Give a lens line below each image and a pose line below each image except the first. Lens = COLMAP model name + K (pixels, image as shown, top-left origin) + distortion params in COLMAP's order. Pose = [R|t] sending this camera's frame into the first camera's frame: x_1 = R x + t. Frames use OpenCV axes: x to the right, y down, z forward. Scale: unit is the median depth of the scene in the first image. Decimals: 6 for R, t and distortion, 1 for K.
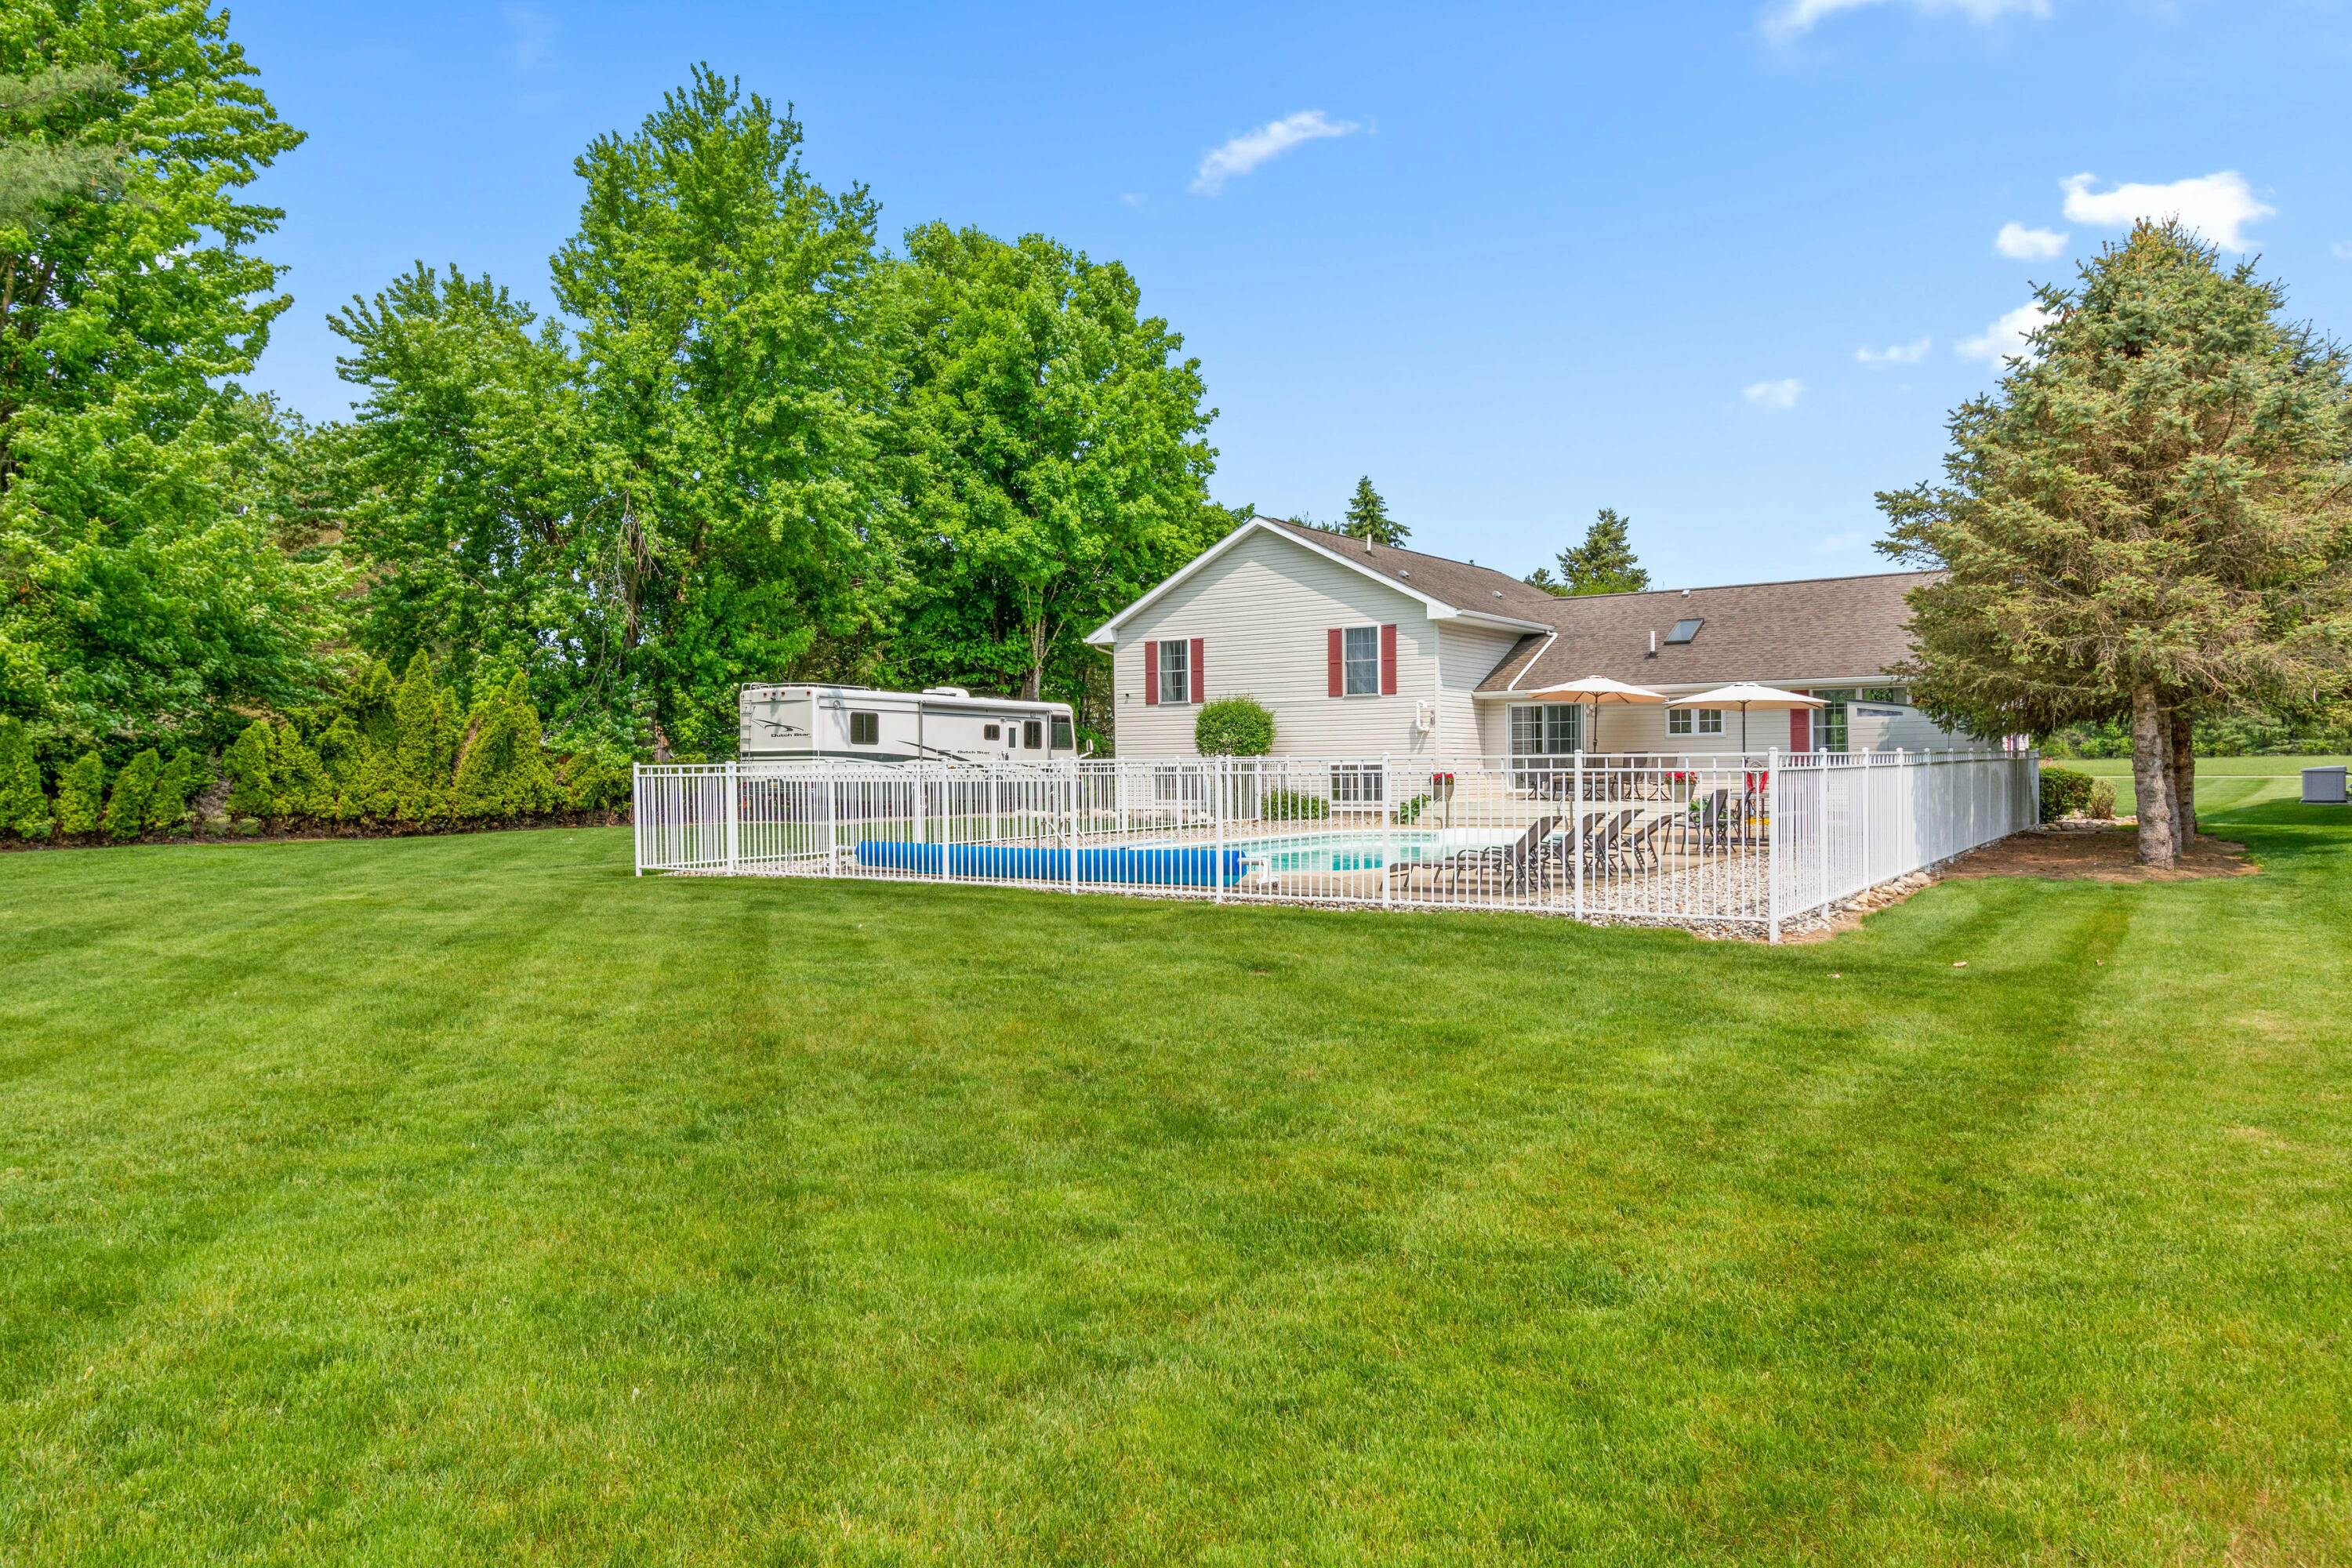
lens RADIAL K [[1526.3, 0, 1218.6], [0, 1526.3, 817.2], [0, 0, 1]] dist [-0.001642, -0.002429]
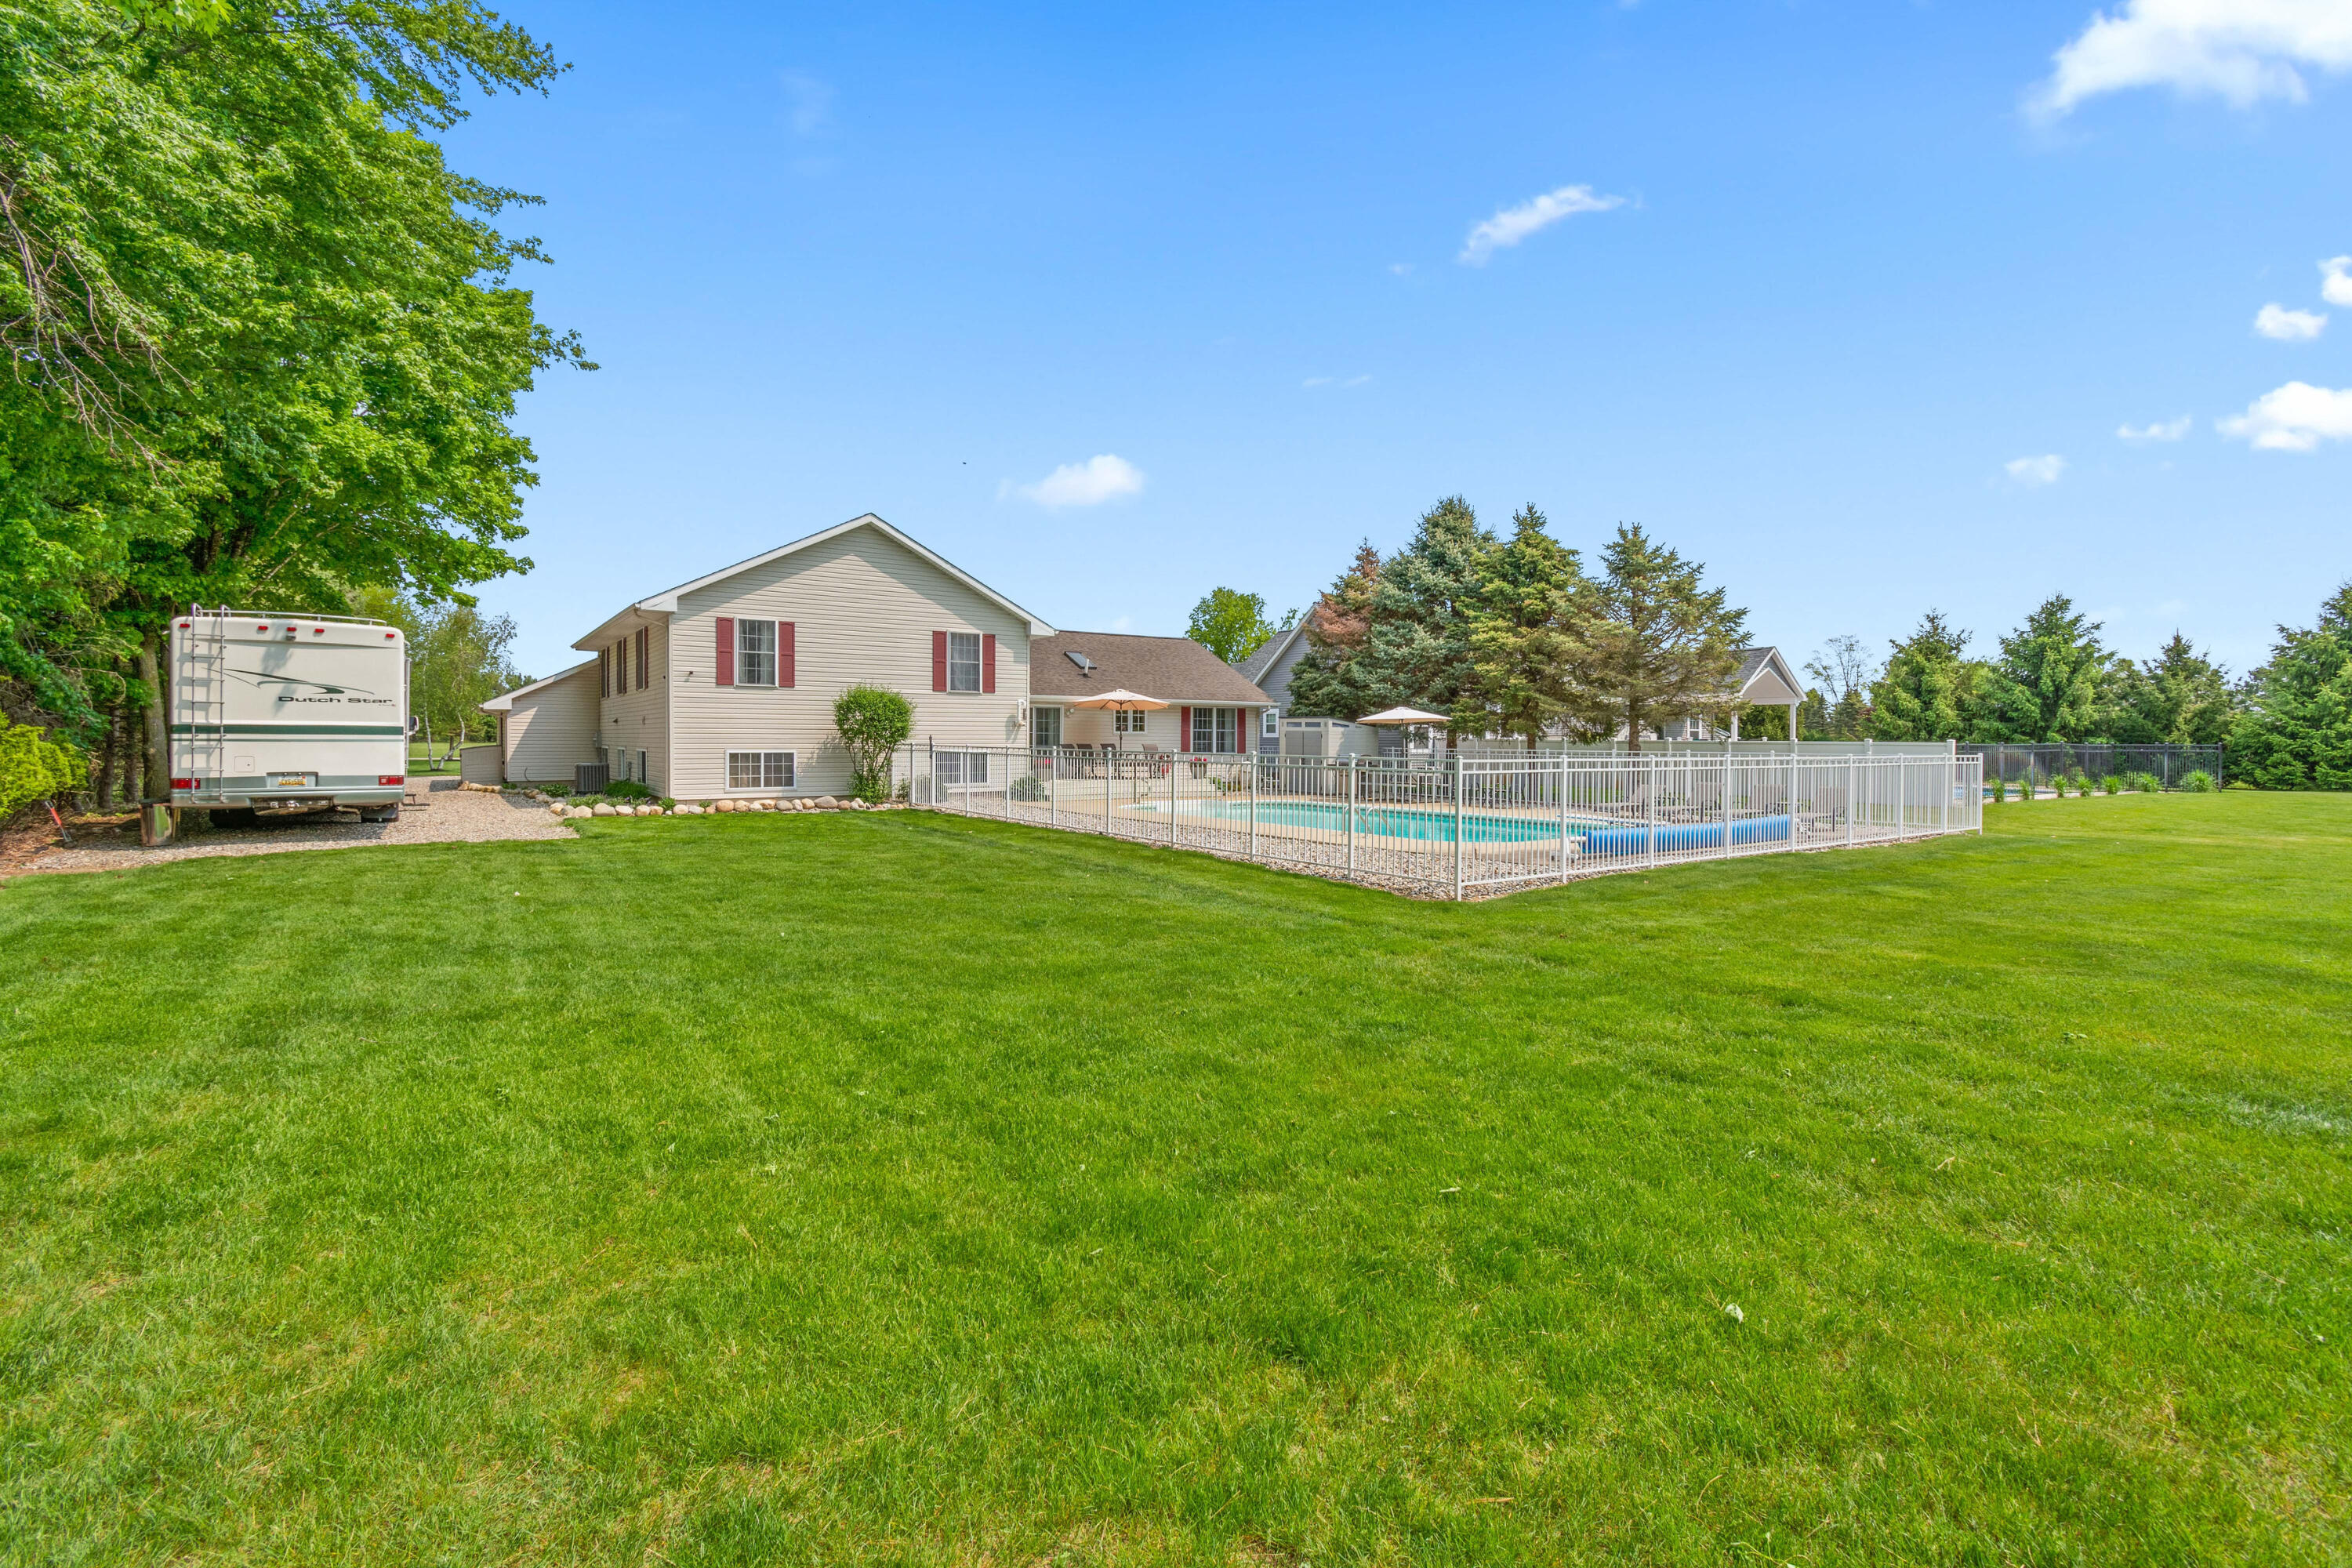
lens RADIAL K [[1042.5, 0, 1167.1], [0, 1042.5, 749.3], [0, 0, 1]] dist [0.000313, 0.000081]
pose [[0.371746, 0.005541, 0.928318, -0.538224], [0.023978, 0.999591, -0.015569, -0.018989], [-0.928025, 0.028047, 0.371461, 0.522466]]
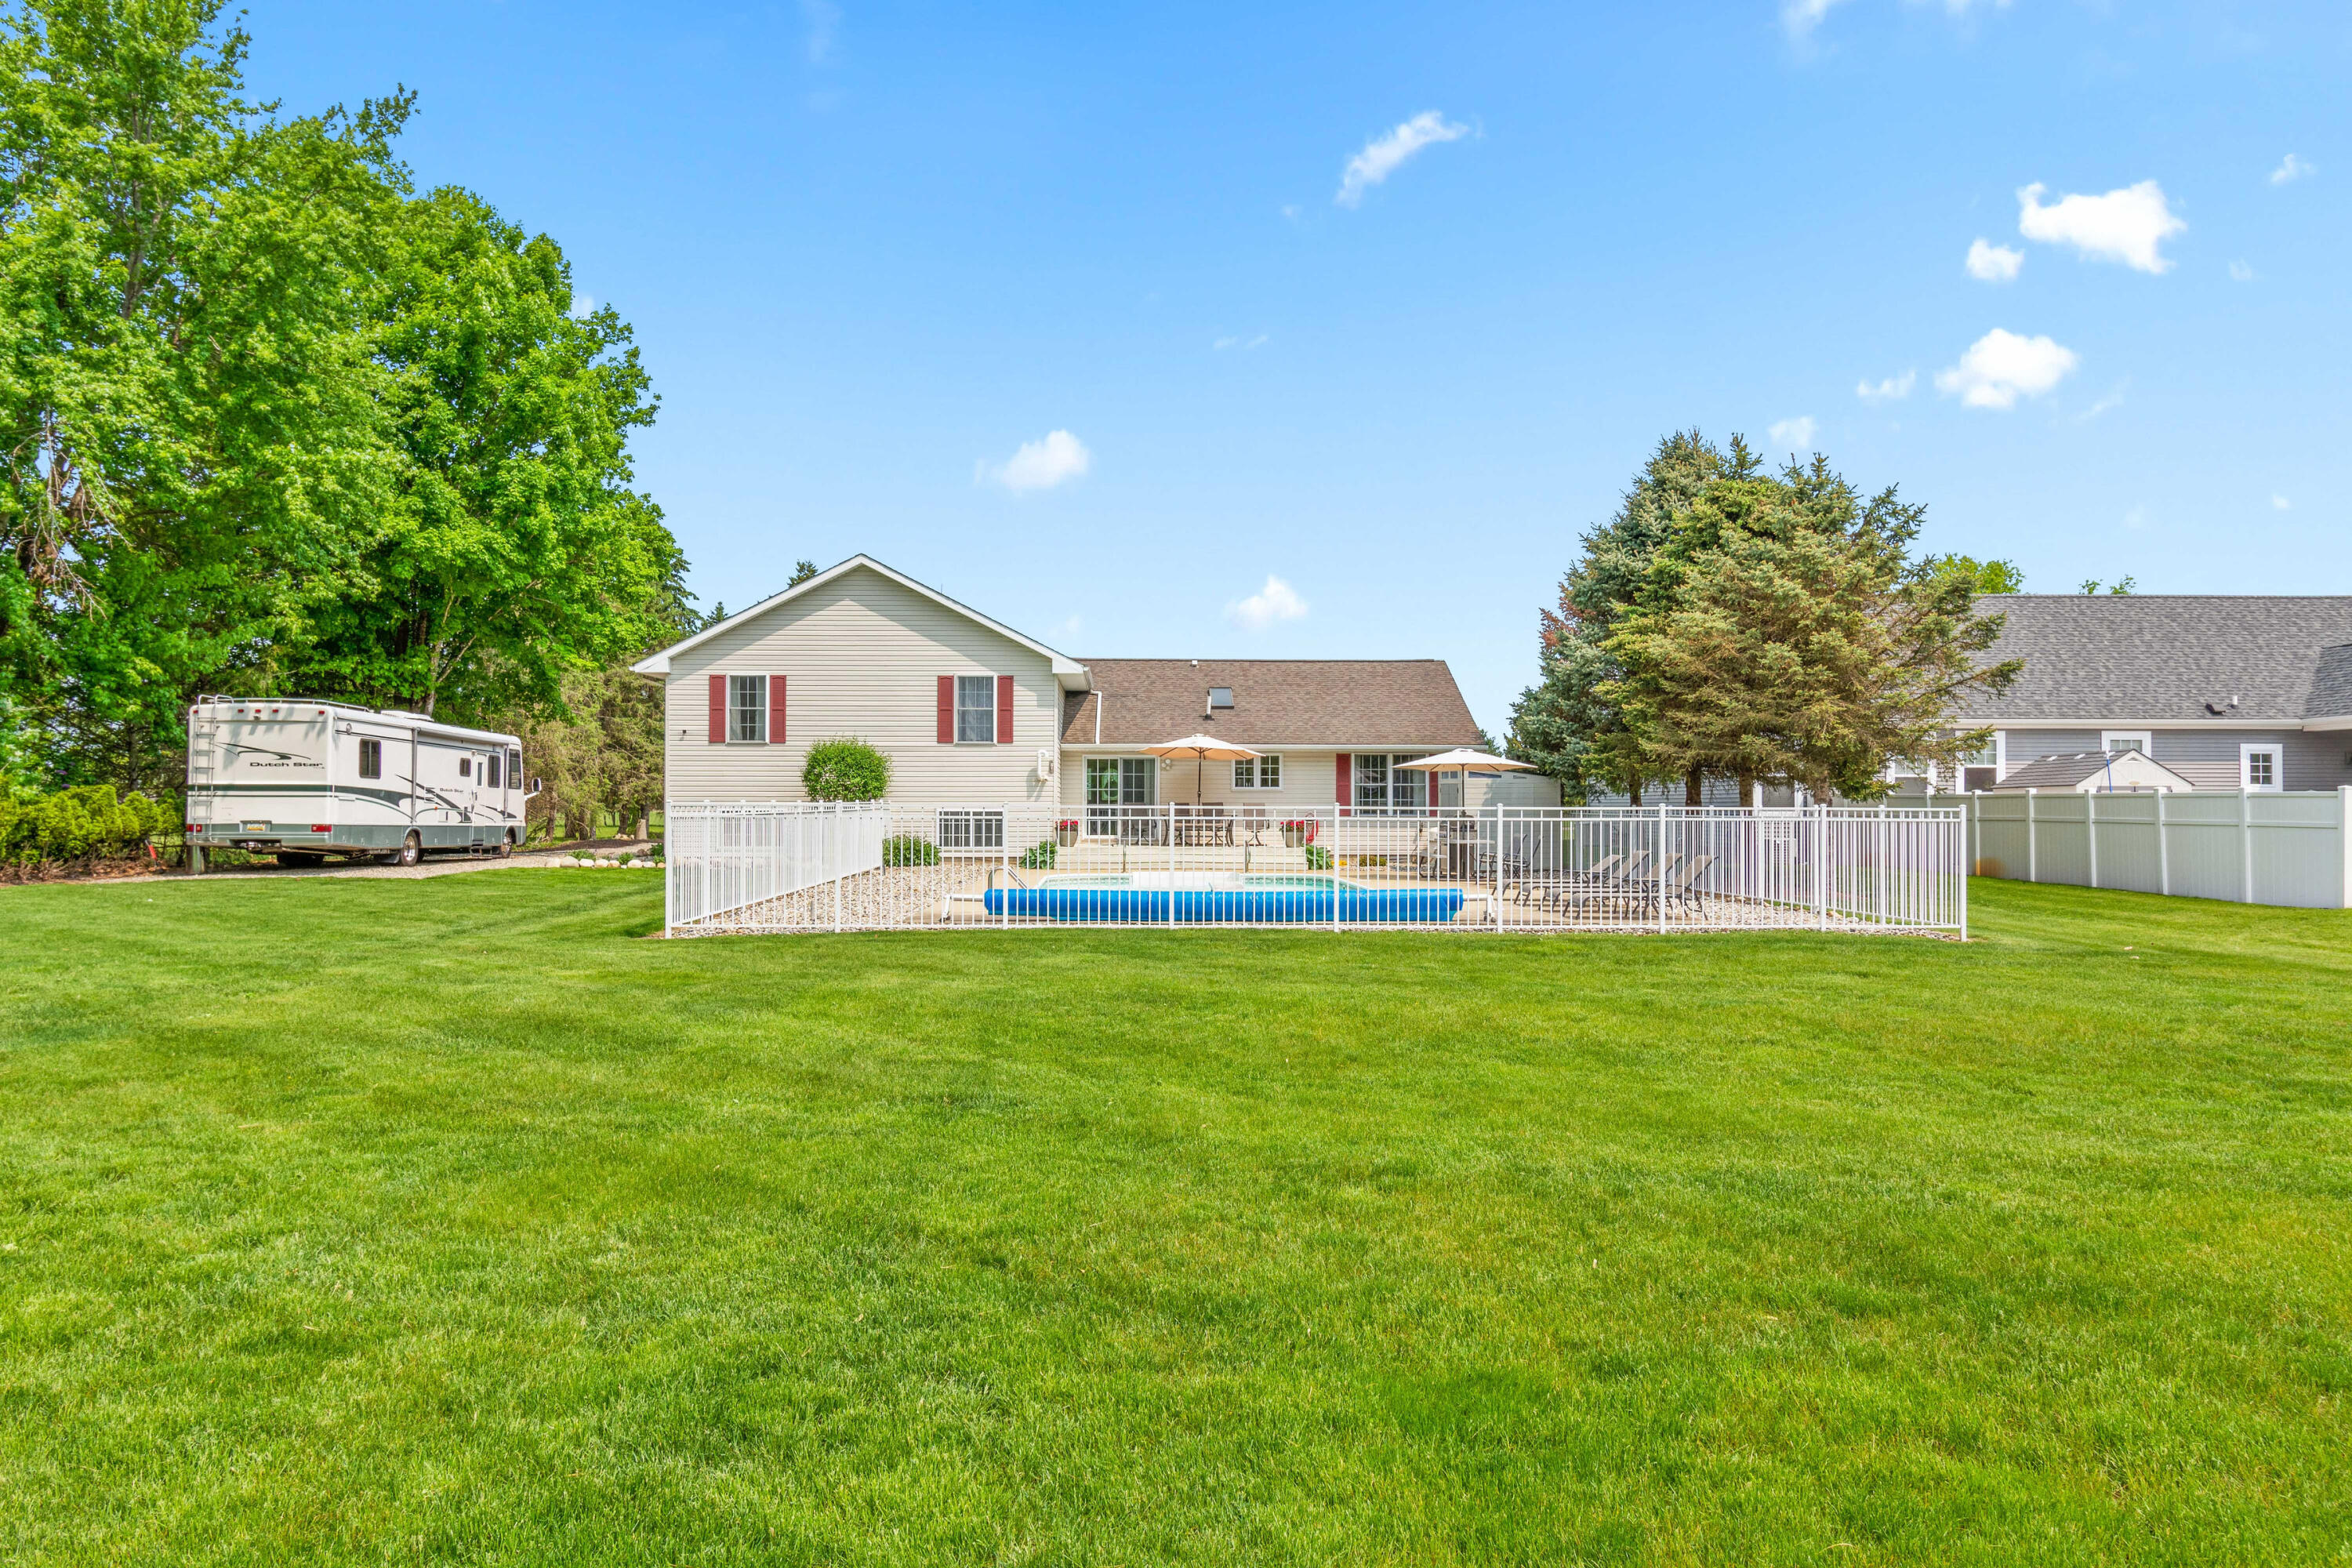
lens RADIAL K [[1528.4, 0, 1176.0], [0, 1528.4, 784.0], [0, 0, 1]] dist [0.003735, -0.000801]
pose [[0.809527, 0.022395, 0.586655, -0.365770], [0.009000, 0.998681, -0.050543, 0.000268], [-0.587013, 0.046196, 0.808258, 0.090215]]
